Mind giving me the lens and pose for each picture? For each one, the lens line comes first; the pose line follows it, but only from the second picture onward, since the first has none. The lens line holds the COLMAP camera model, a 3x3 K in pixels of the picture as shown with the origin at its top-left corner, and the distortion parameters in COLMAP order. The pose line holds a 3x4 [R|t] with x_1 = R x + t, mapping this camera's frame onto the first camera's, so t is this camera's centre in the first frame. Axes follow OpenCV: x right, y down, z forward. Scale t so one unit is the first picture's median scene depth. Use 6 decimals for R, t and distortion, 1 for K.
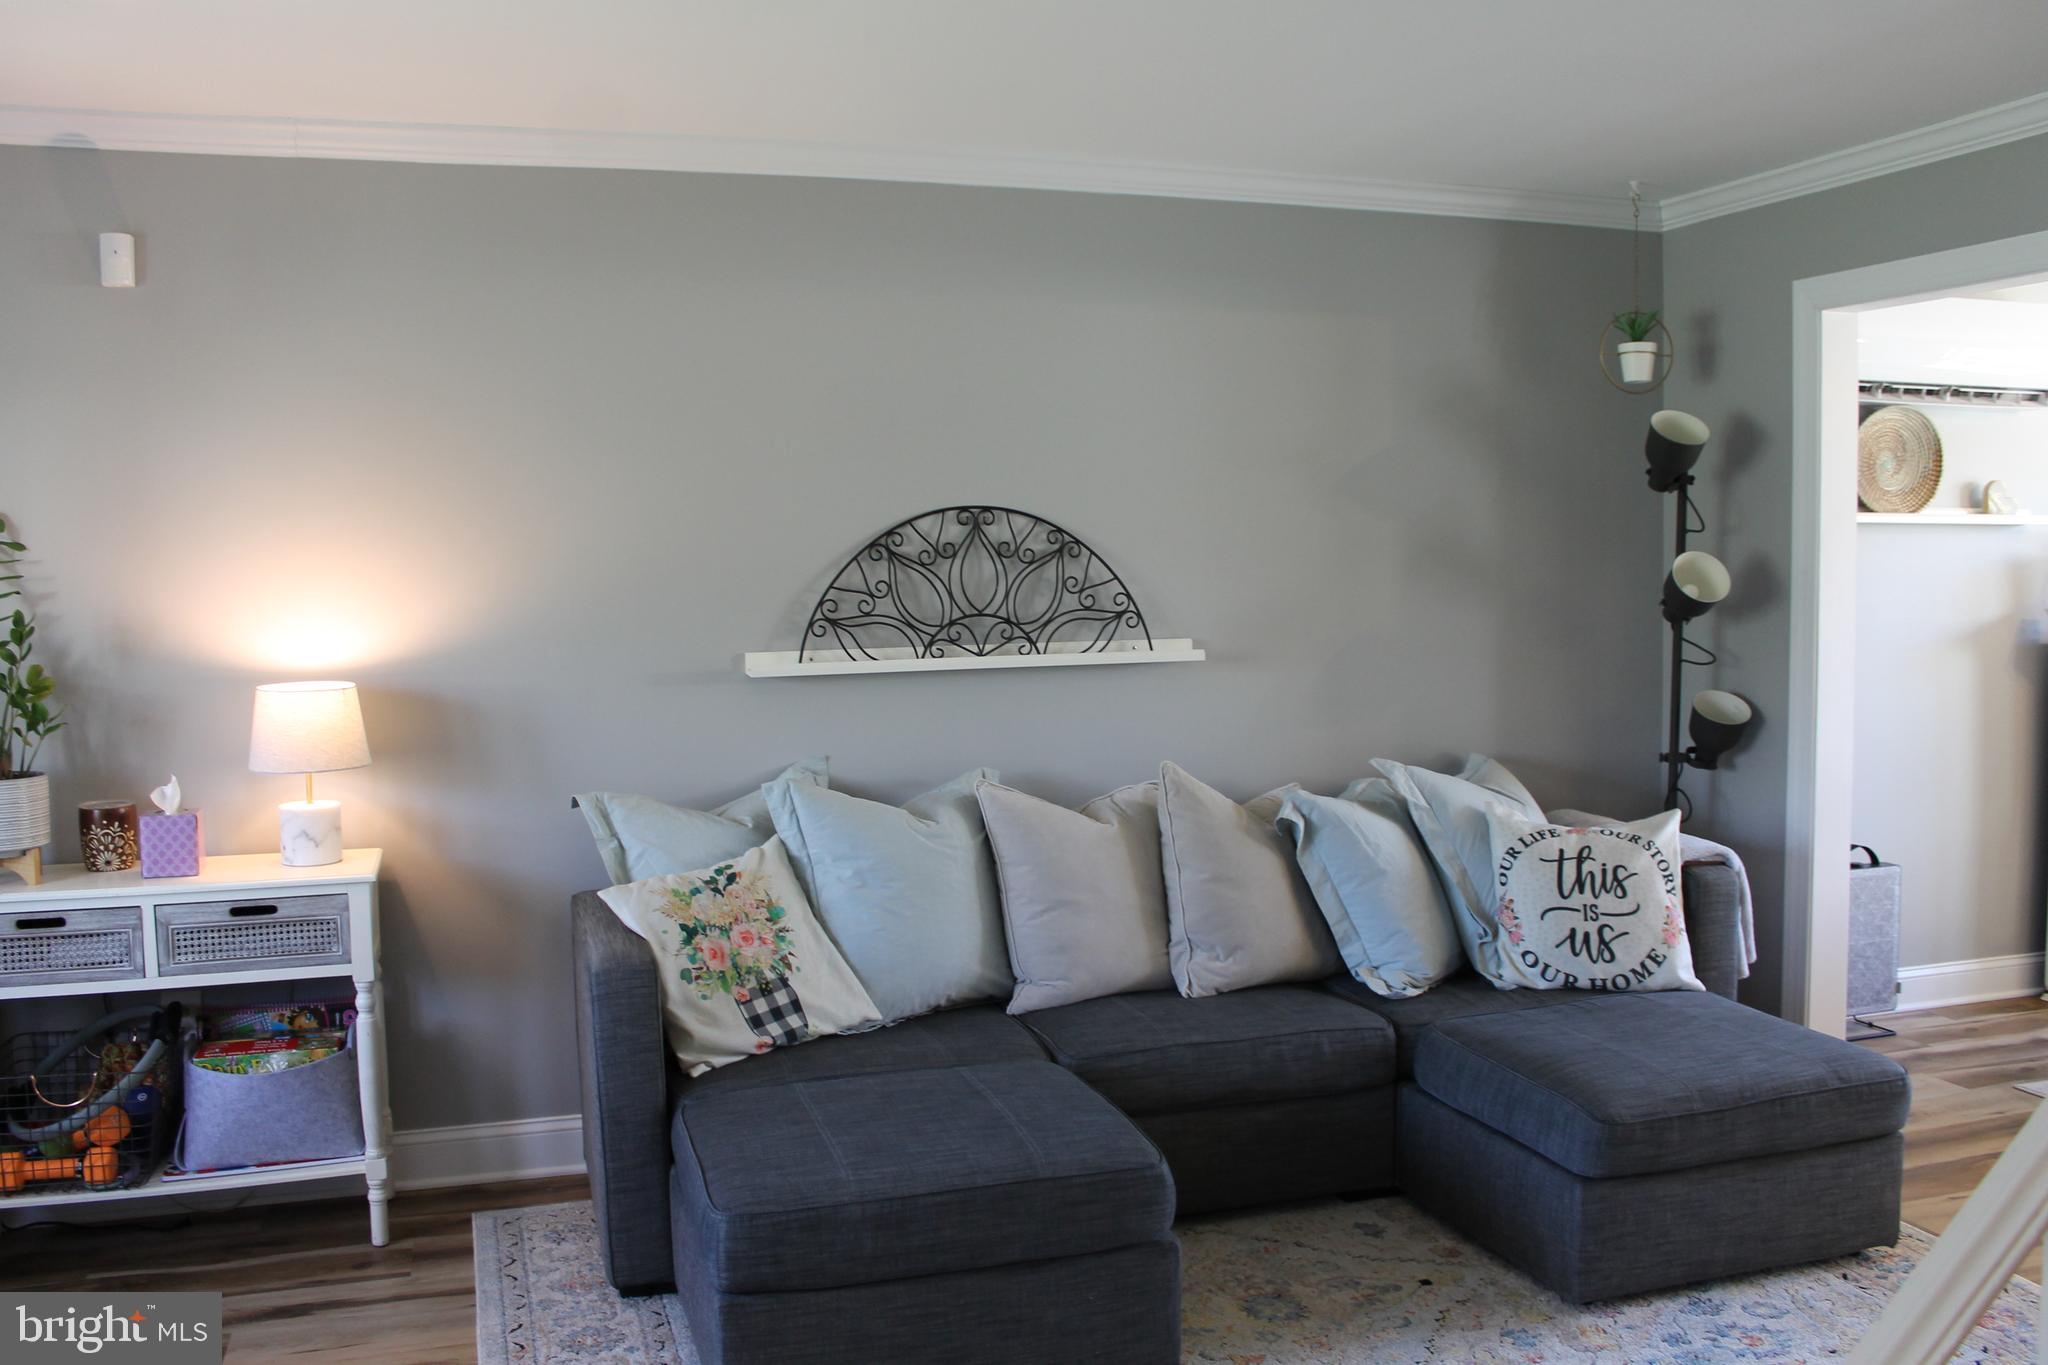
lens RADIAL K [[1720.0, 0, 1024.0], [0, 1720.0, 682.5], [0, 0, 1]] dist [-0.154532, 0.131286]
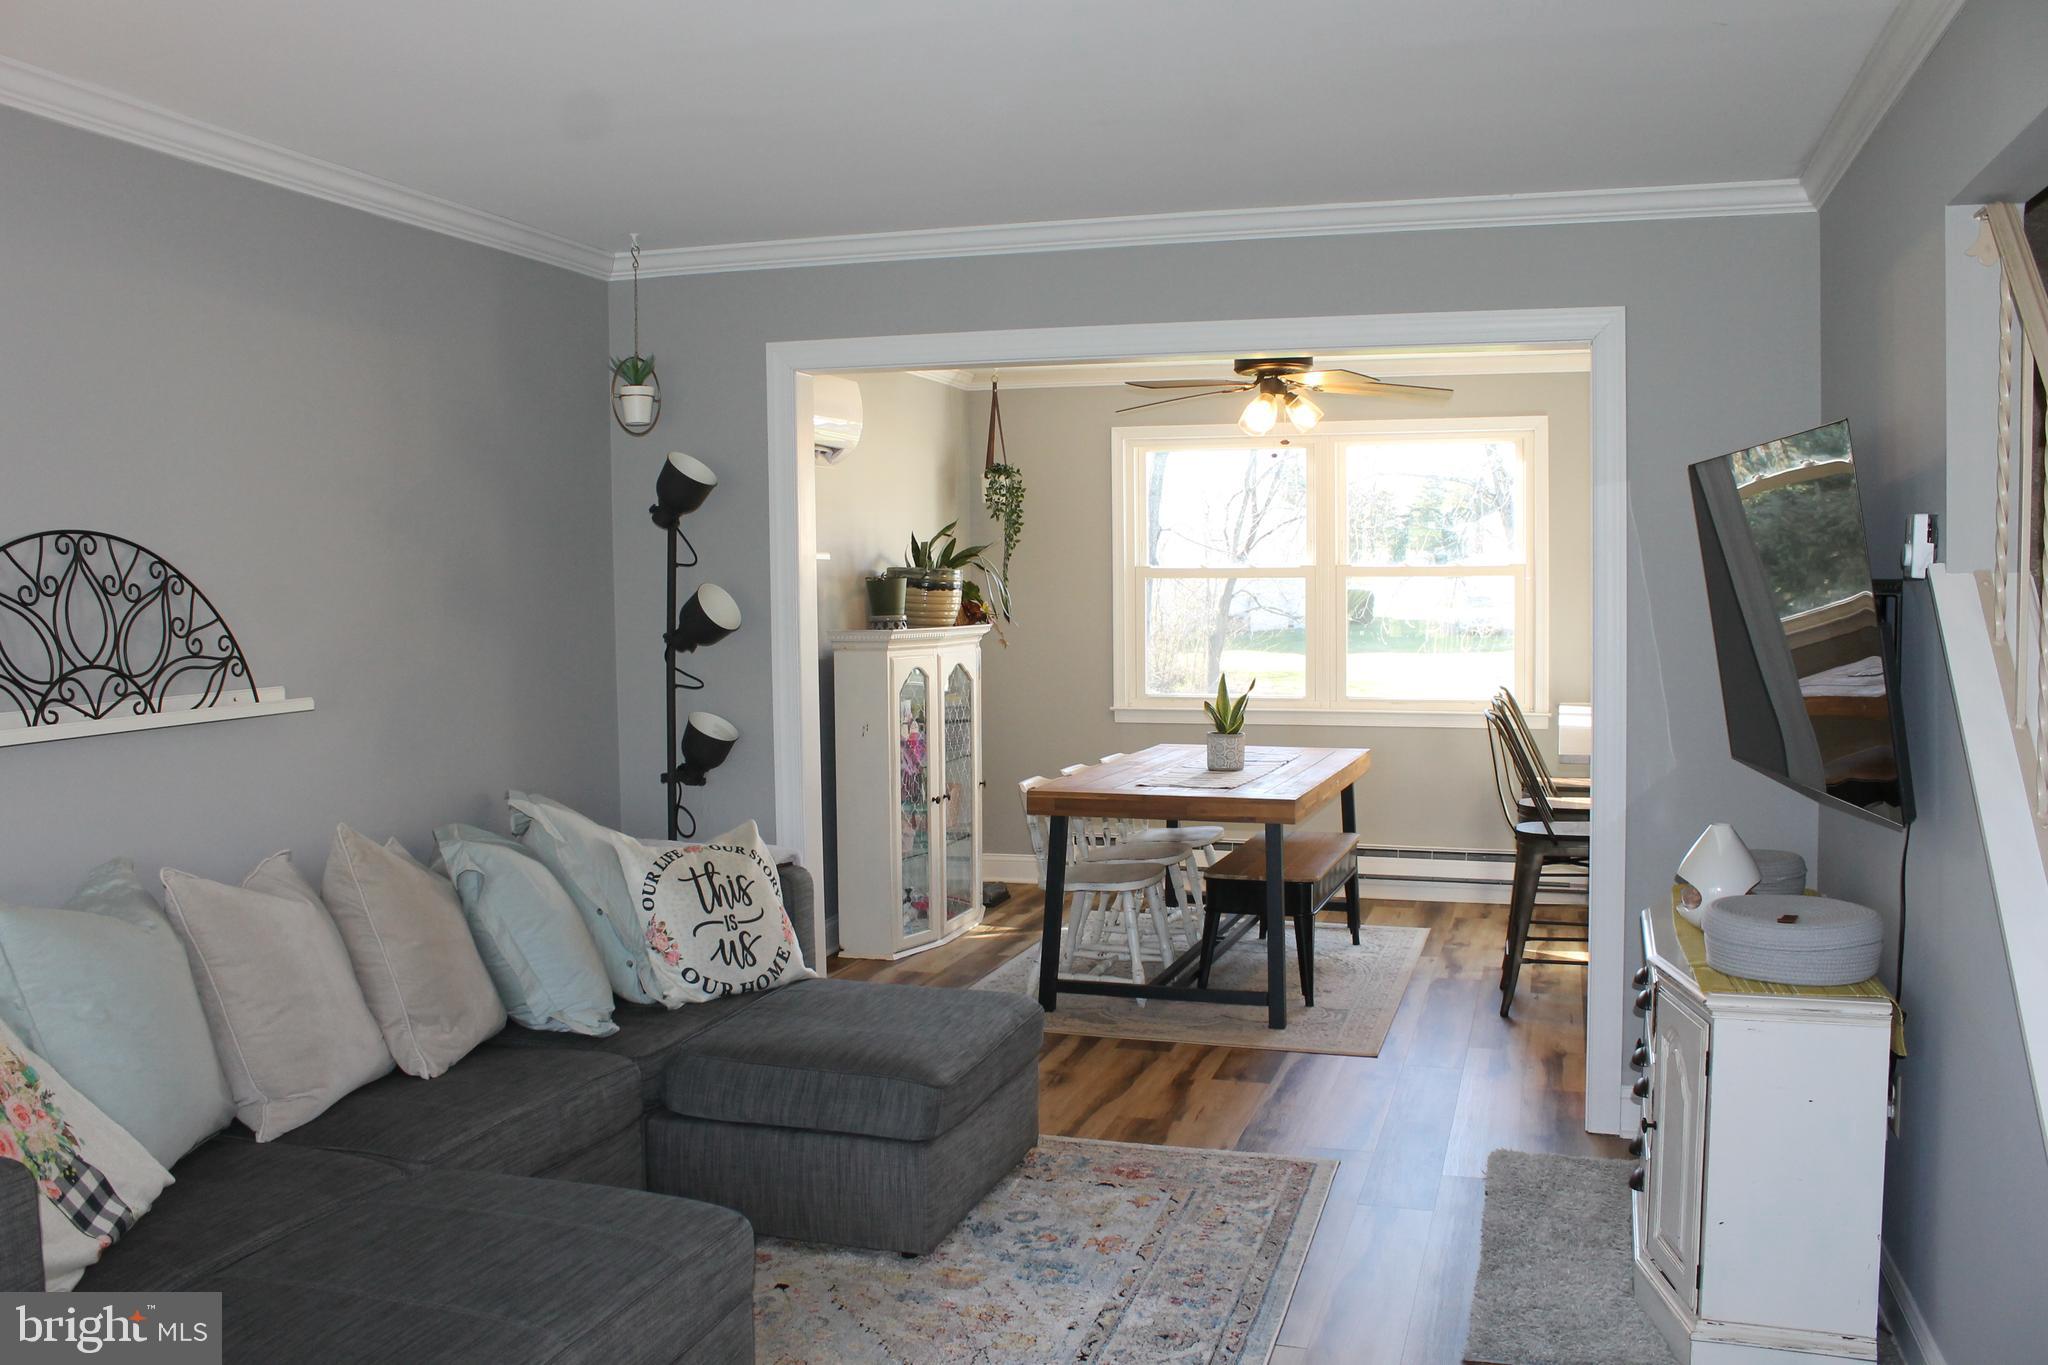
lens RADIAL K [[1741.7, 0, 1024.0], [0, 1741.7, 682.5], [0, 0, 1]] dist [-0.142530, 0.118533]
pose [[0.585010, -0.043809, 0.809842, -0.417473], [0.065497, 0.997831, 0.006665, -0.009282], [-0.808377, 0.049143, 0.586610, 0.198704]]
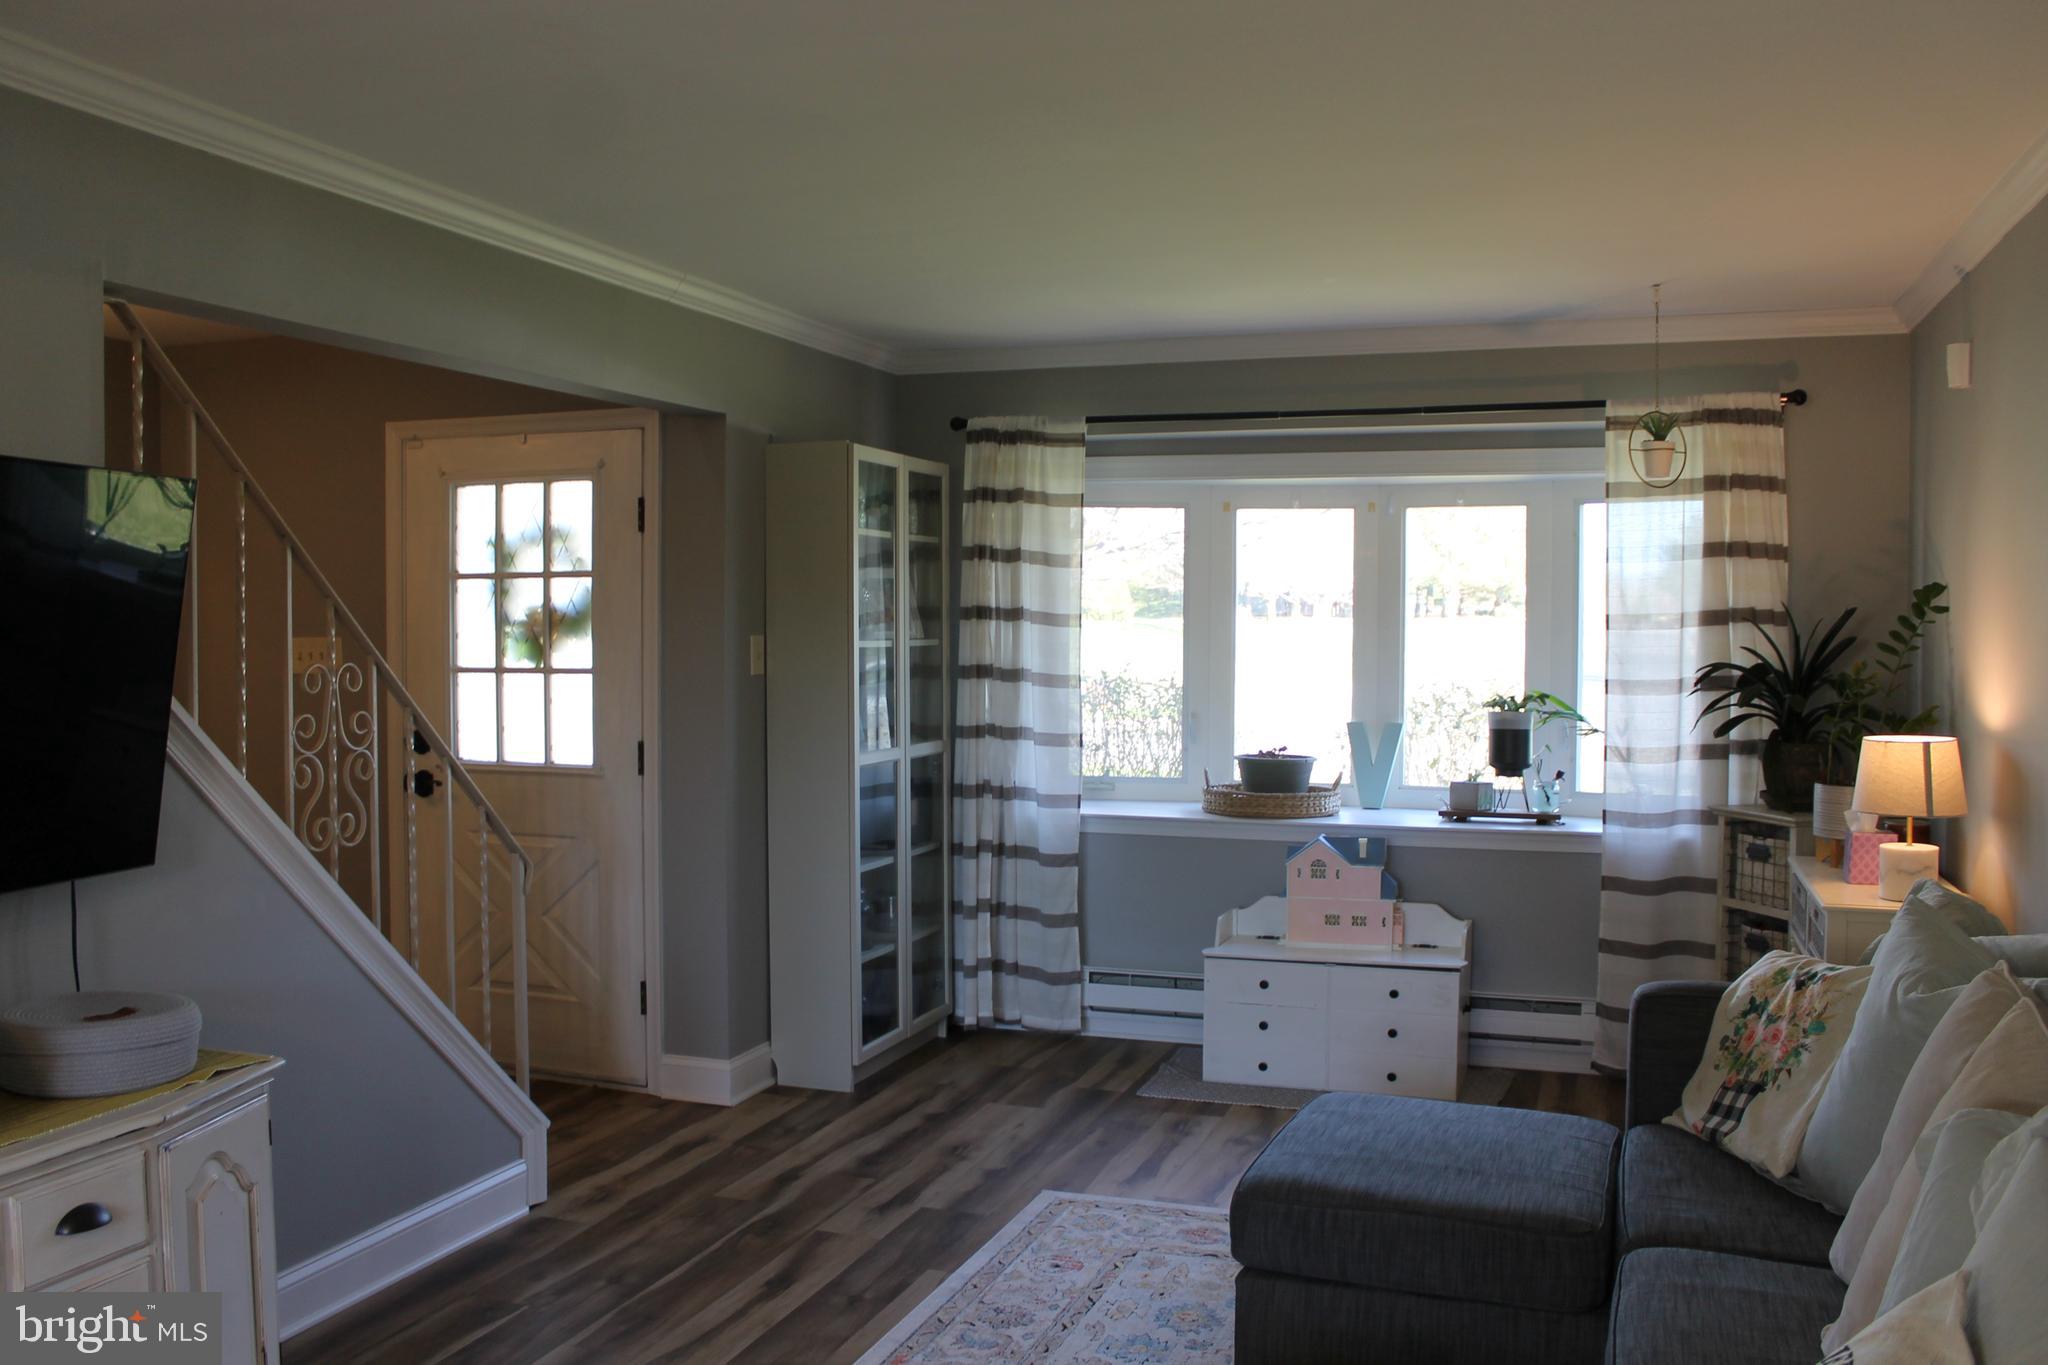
lens RADIAL K [[1741.7, 0, 1024.0], [0, 1741.7, 682.5], [0, 0, 1]] dist [-0.142530, 0.118533]
pose [[-0.605188, 0.033629, -0.795372, 0.702751], [-0.055813, 0.994857, 0.084531, -0.083678], [0.794123, 0.095549, -0.600199, 1.049163]]
